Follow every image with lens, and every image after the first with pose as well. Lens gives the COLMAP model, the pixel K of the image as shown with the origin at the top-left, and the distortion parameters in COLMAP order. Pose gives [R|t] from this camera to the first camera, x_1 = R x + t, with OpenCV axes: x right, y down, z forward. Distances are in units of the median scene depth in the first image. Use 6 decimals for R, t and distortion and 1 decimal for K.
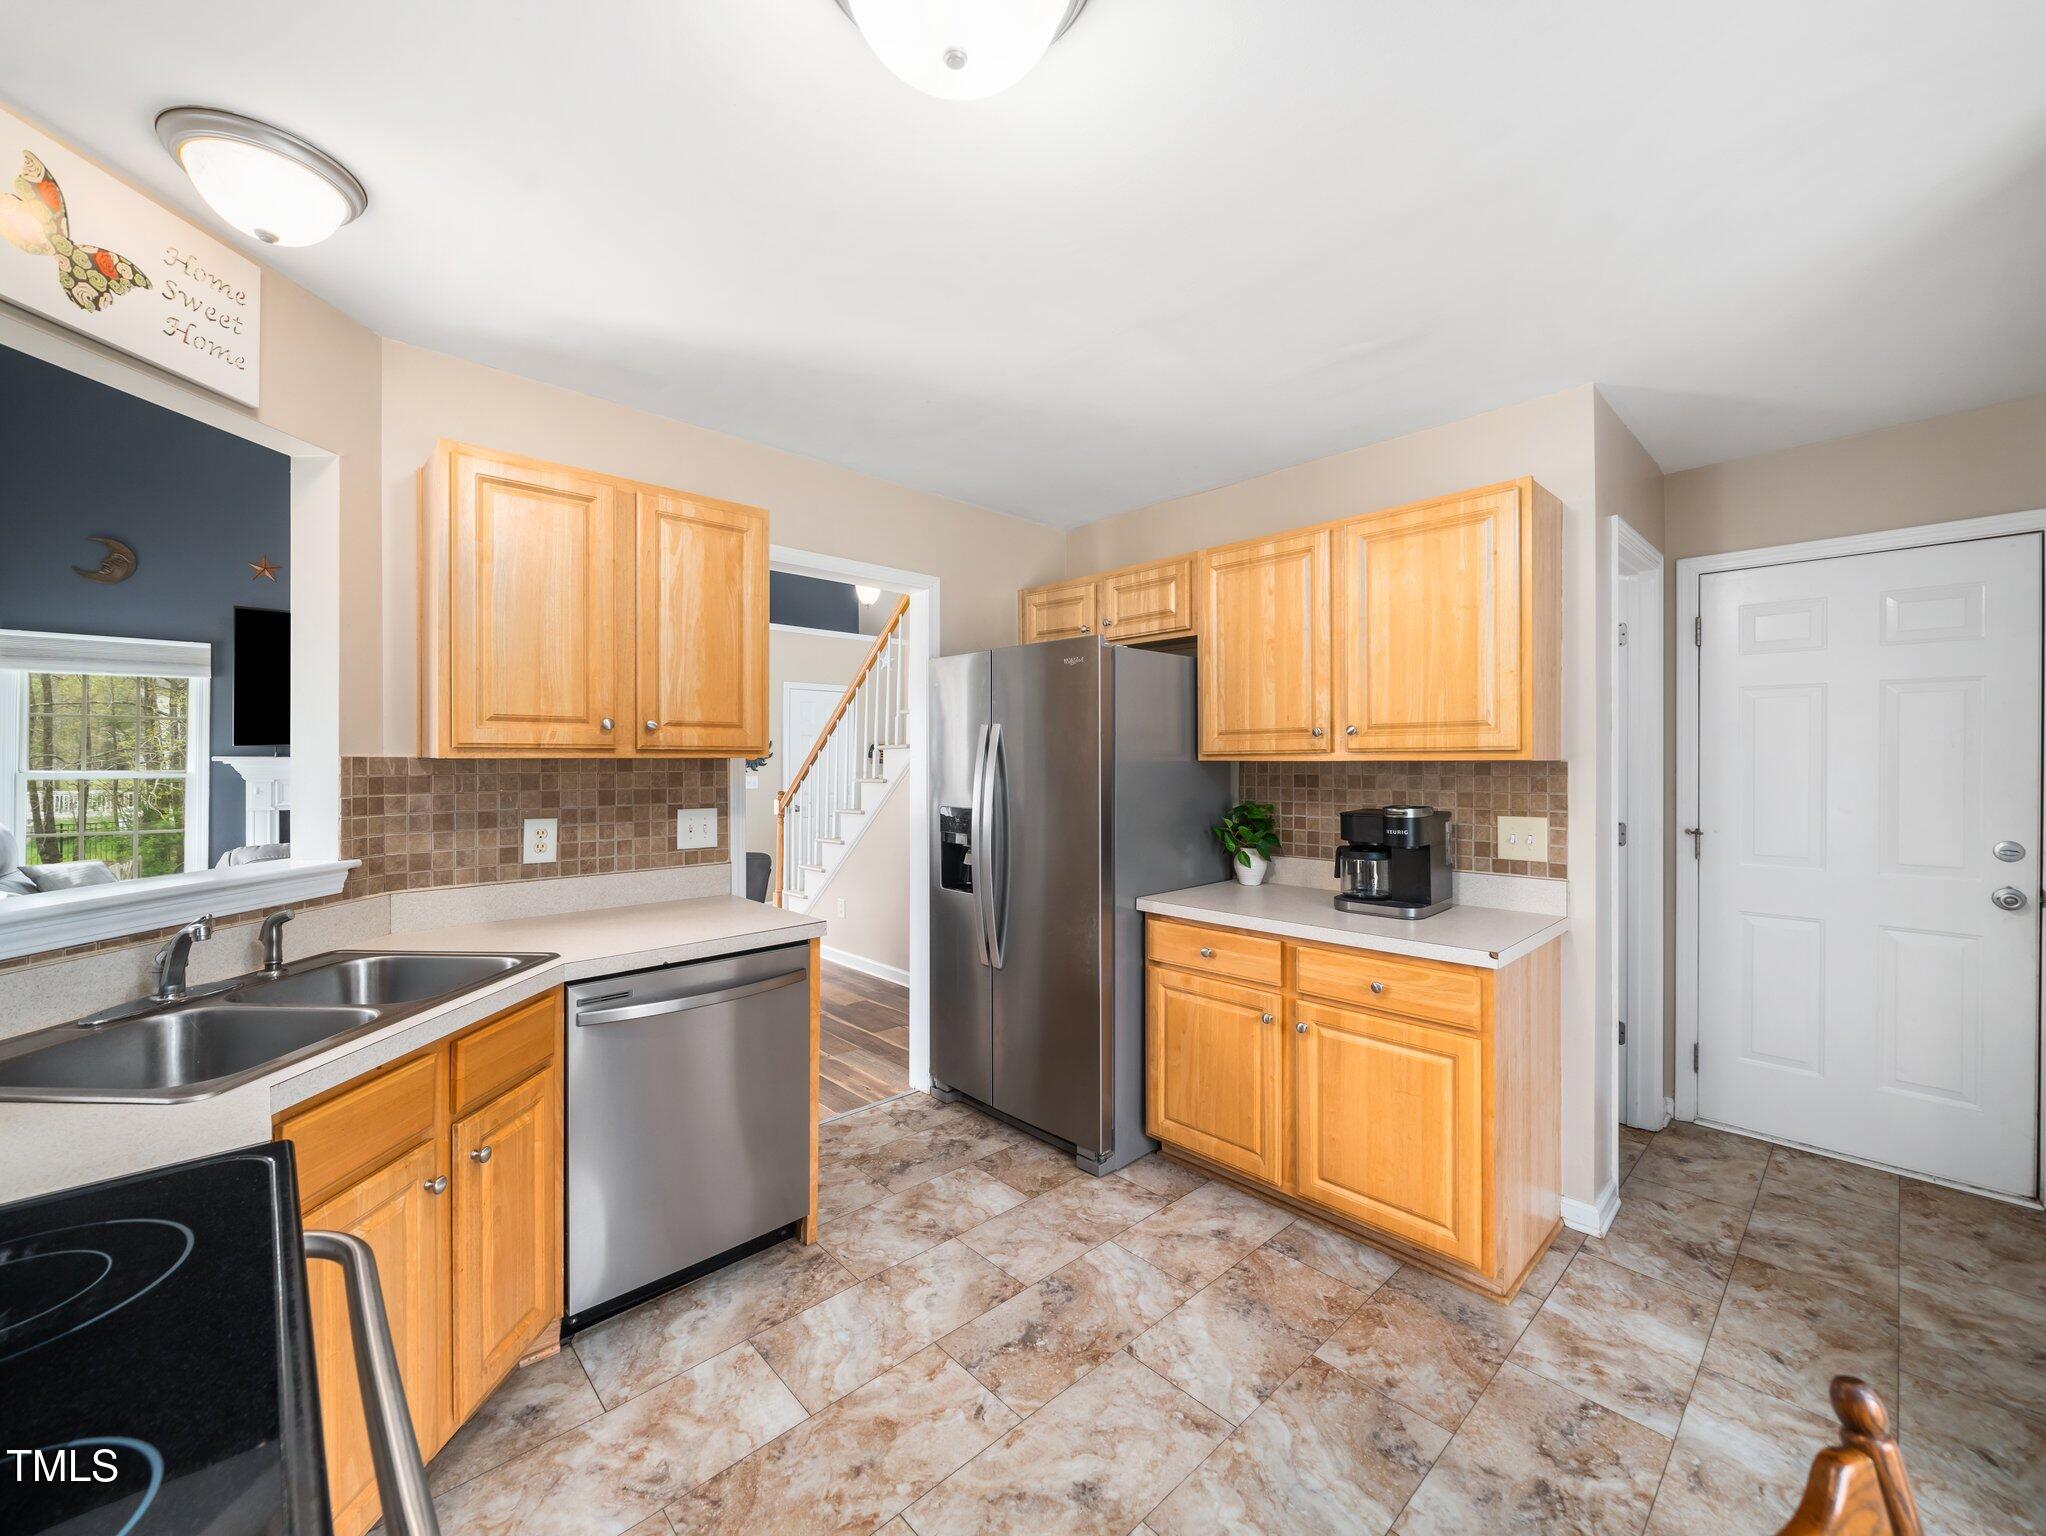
lens RADIAL K [[824.8, 0, 1024.9], [0, 824.8, 760.4], [0, 0, 1]] dist [-0.002636, -0.000177]
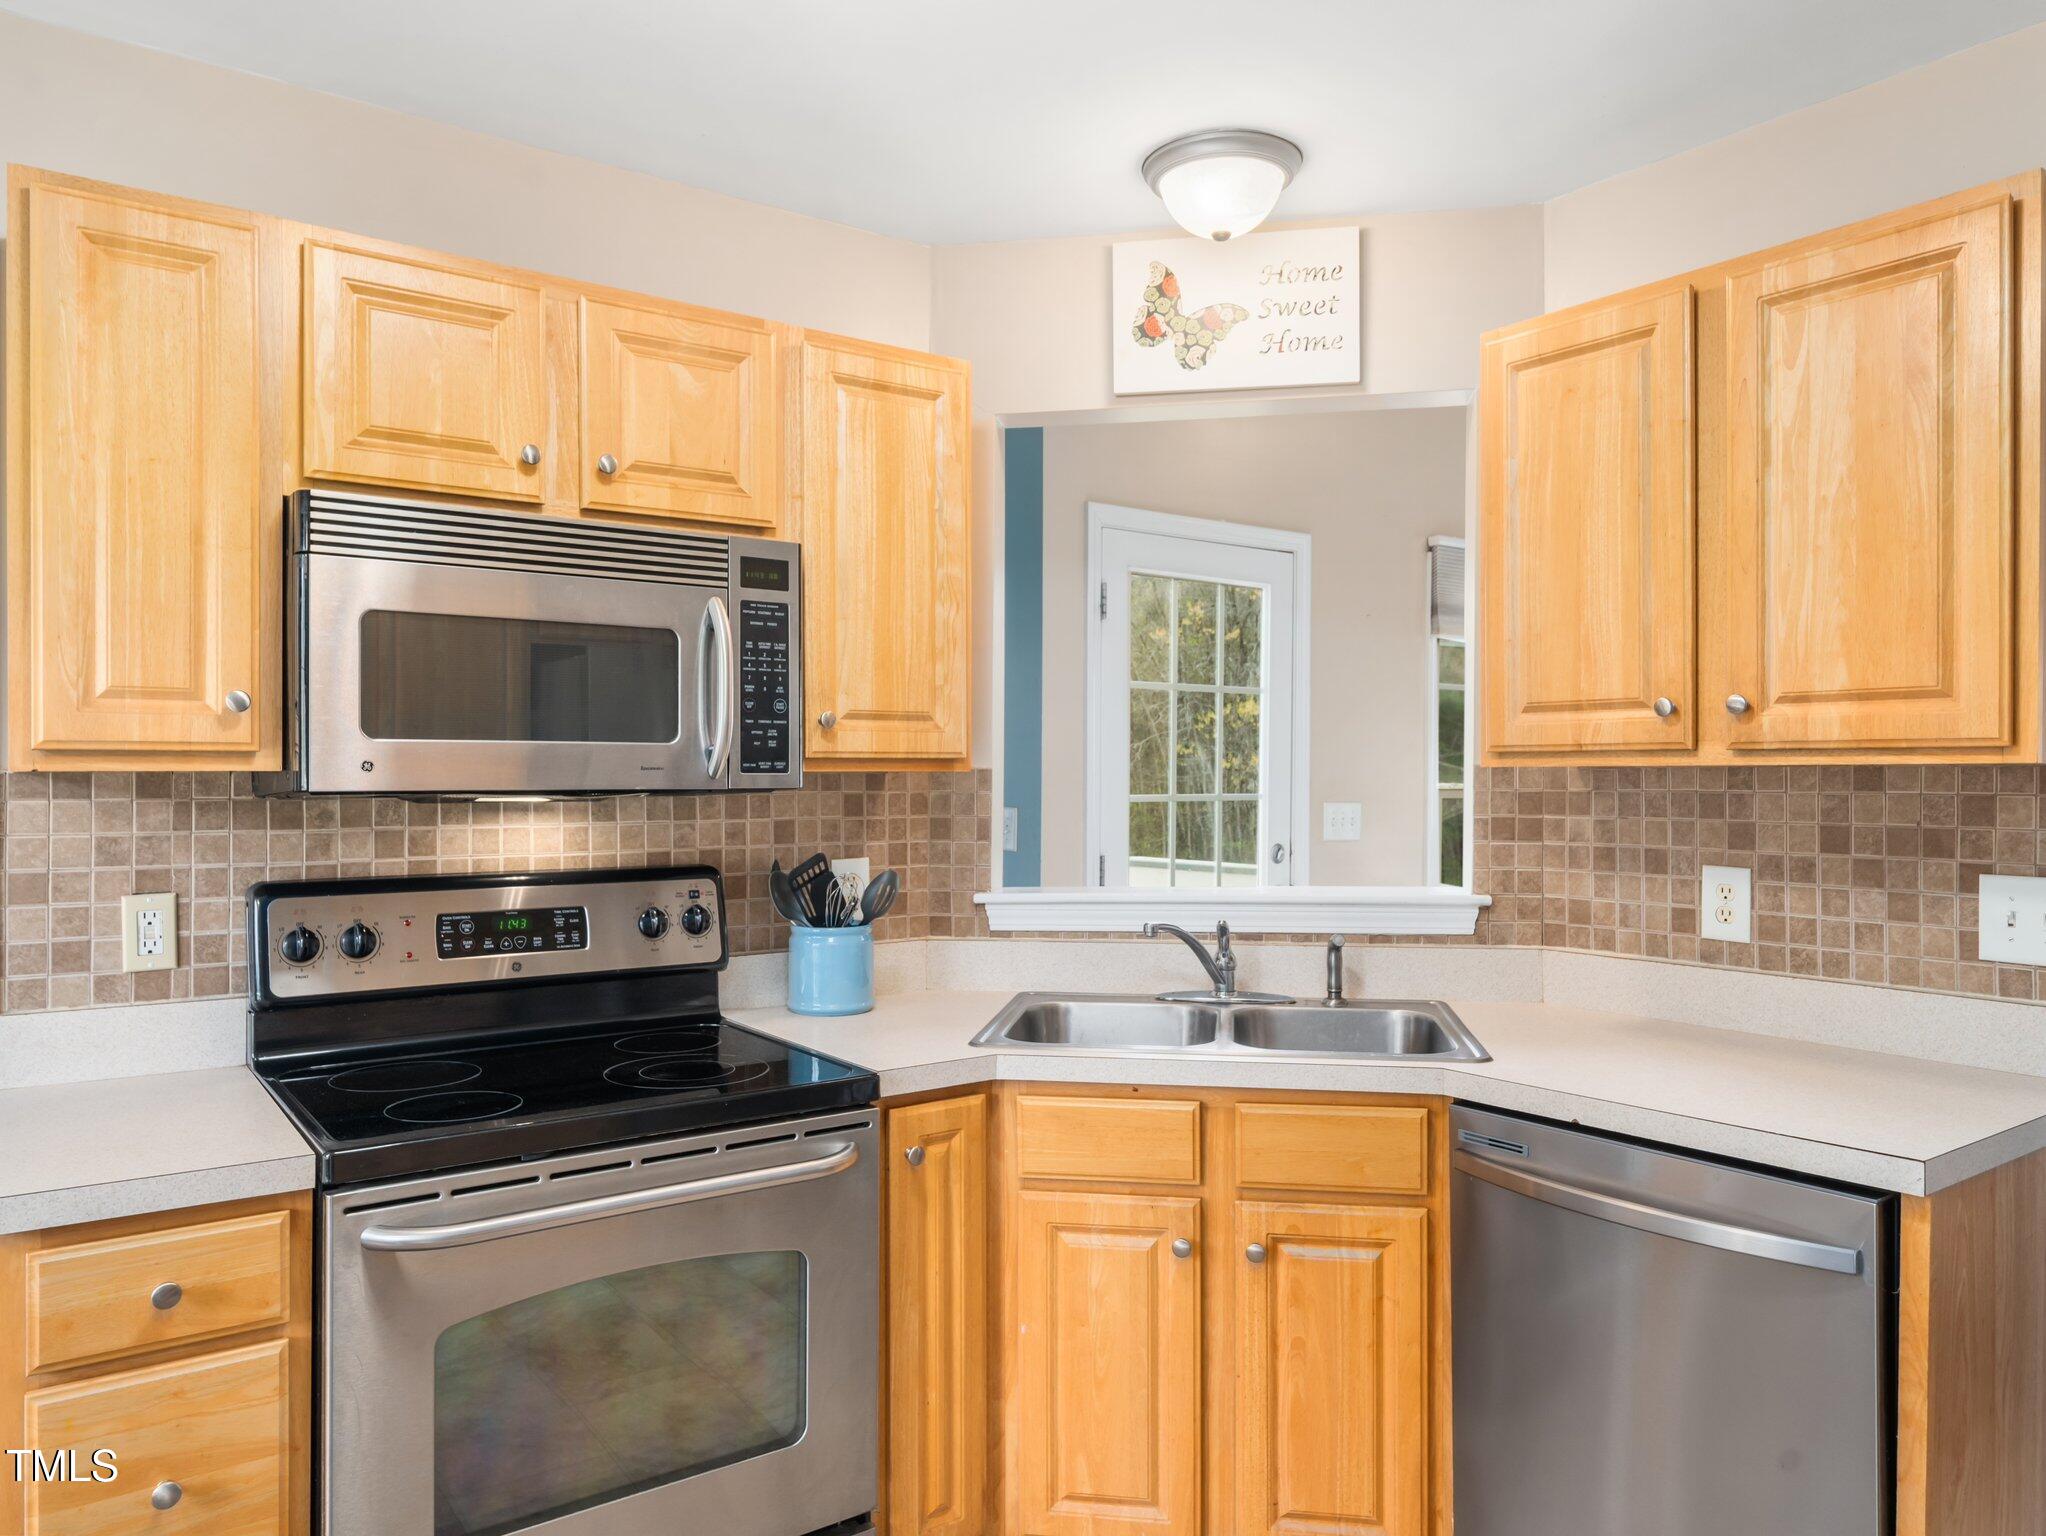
lens RADIAL K [[1413.4, 0, 1011.0], [0, 1413.4, 775.1], [0, 0, 1]] dist [0.005081, -0.000022]
pose [[-0.137783, 0.003895, -0.990455, 0.520554], [-0.000507, 0.999992, 0.004003, 0.000133], [0.990462, 0.001053, -0.137780, 0.648156]]
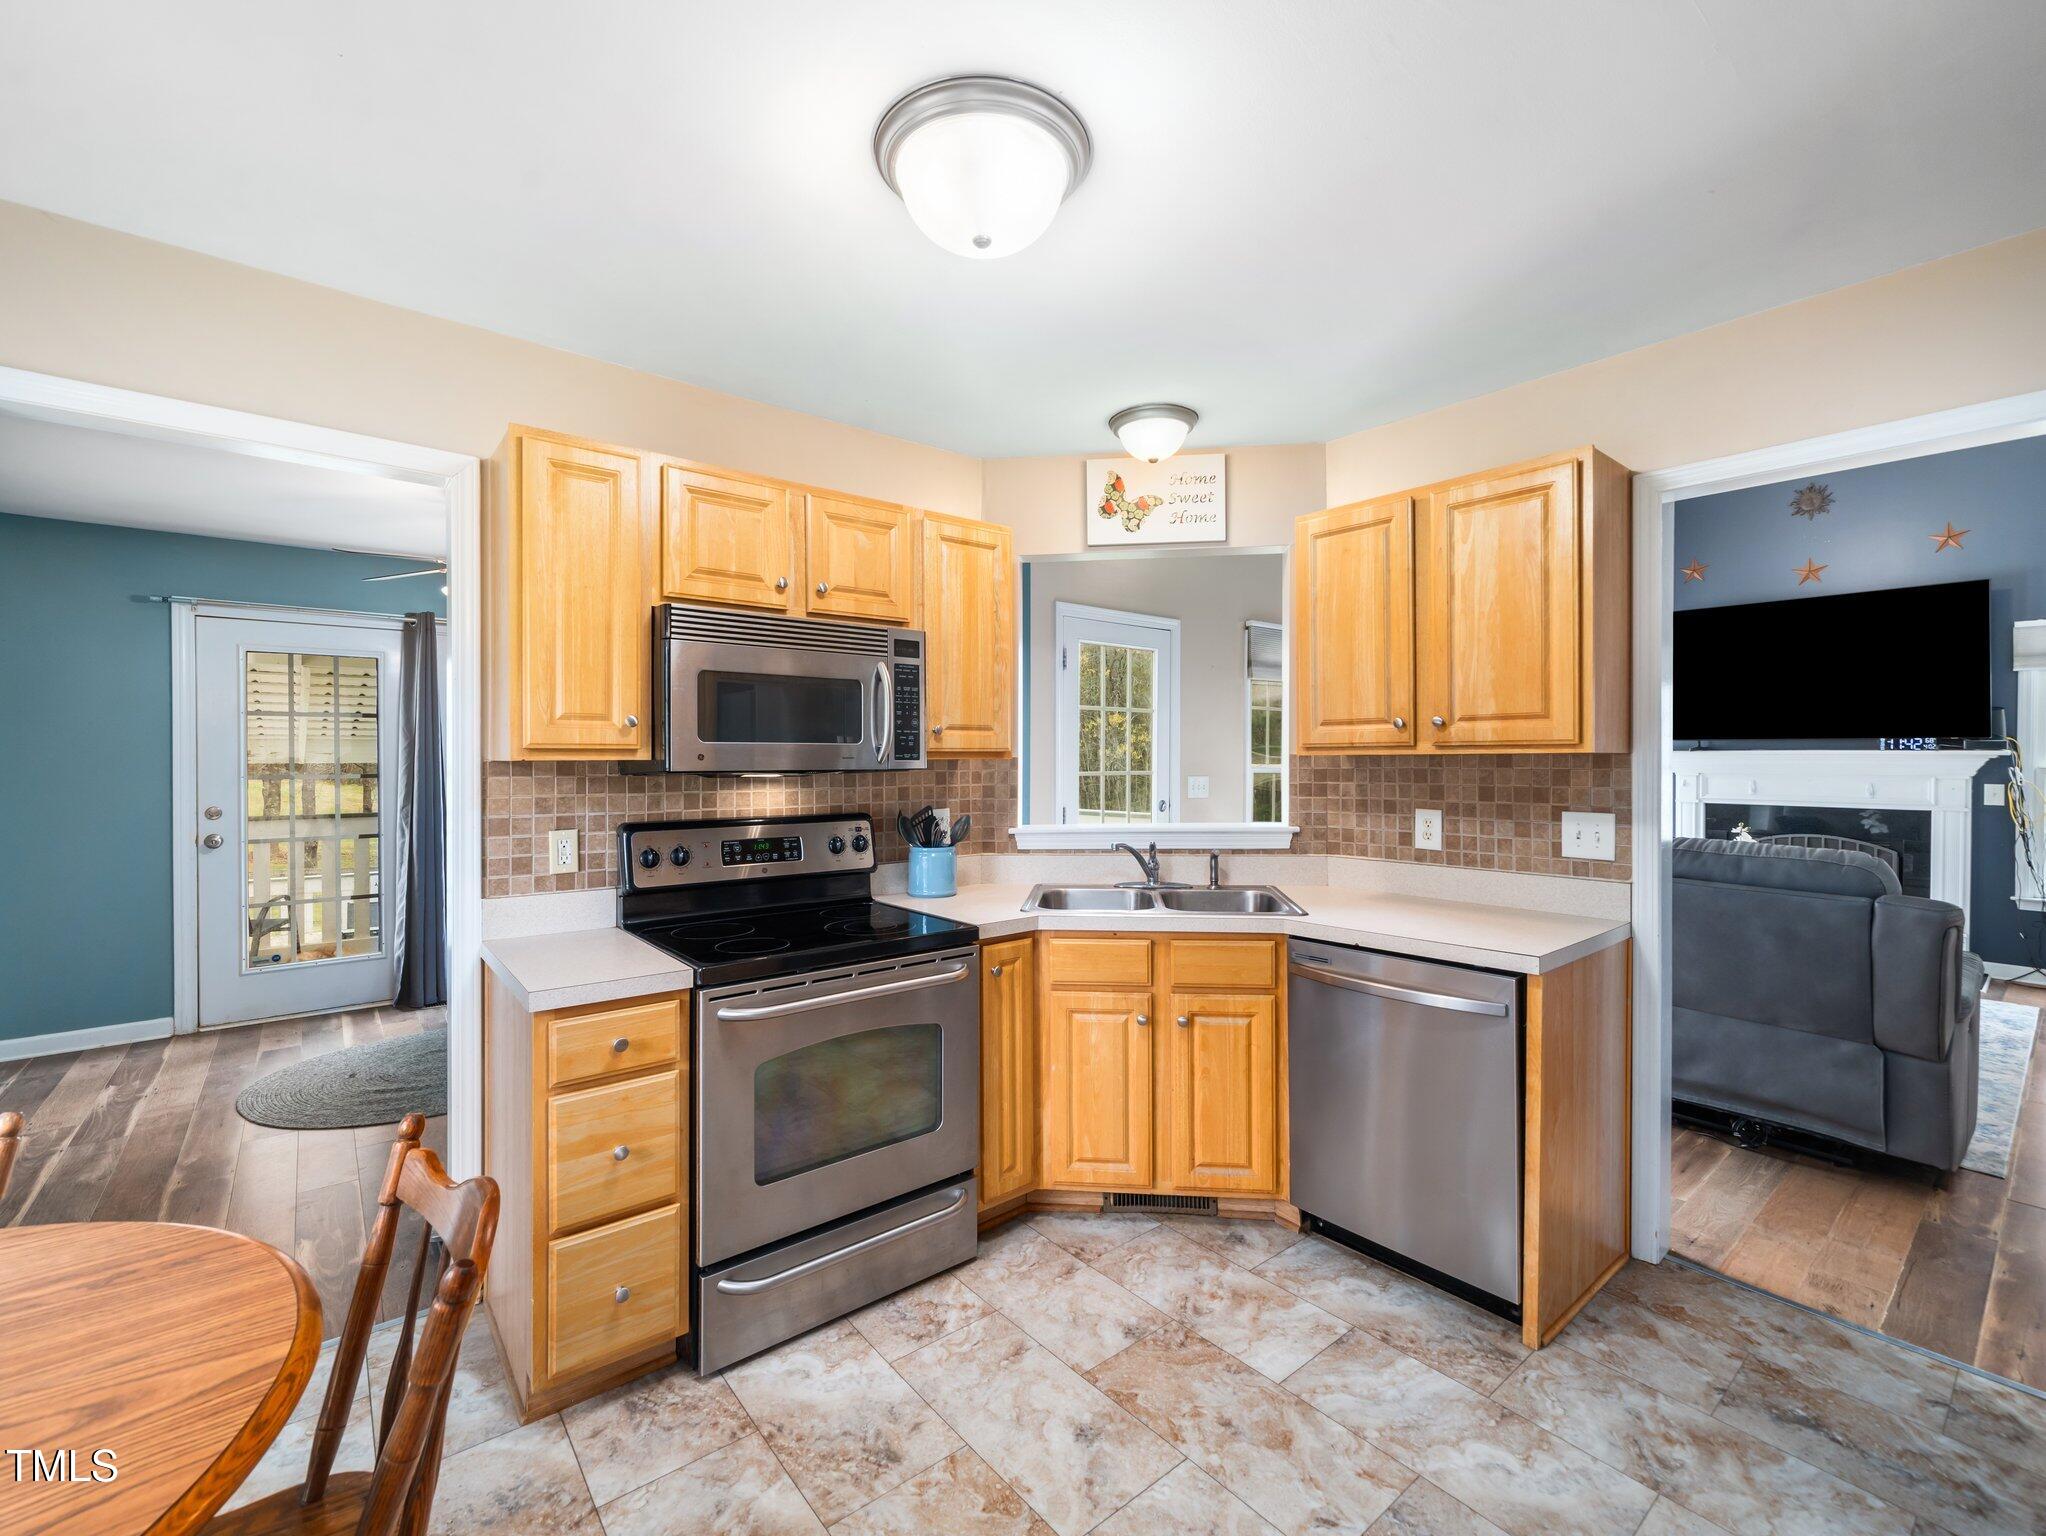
lens RADIAL K [[887.1, 0, 1016.9], [0, 887.1, 758.5], [0, 0, 1]] dist [0.001958, 0.000568]
pose [[-0.078301, 0.001618, -0.996928, 0.660098], [0.002810, 0.999995, 0.001403, -0.000499], [0.996926, -0.002692, -0.078306, 0.563346]]
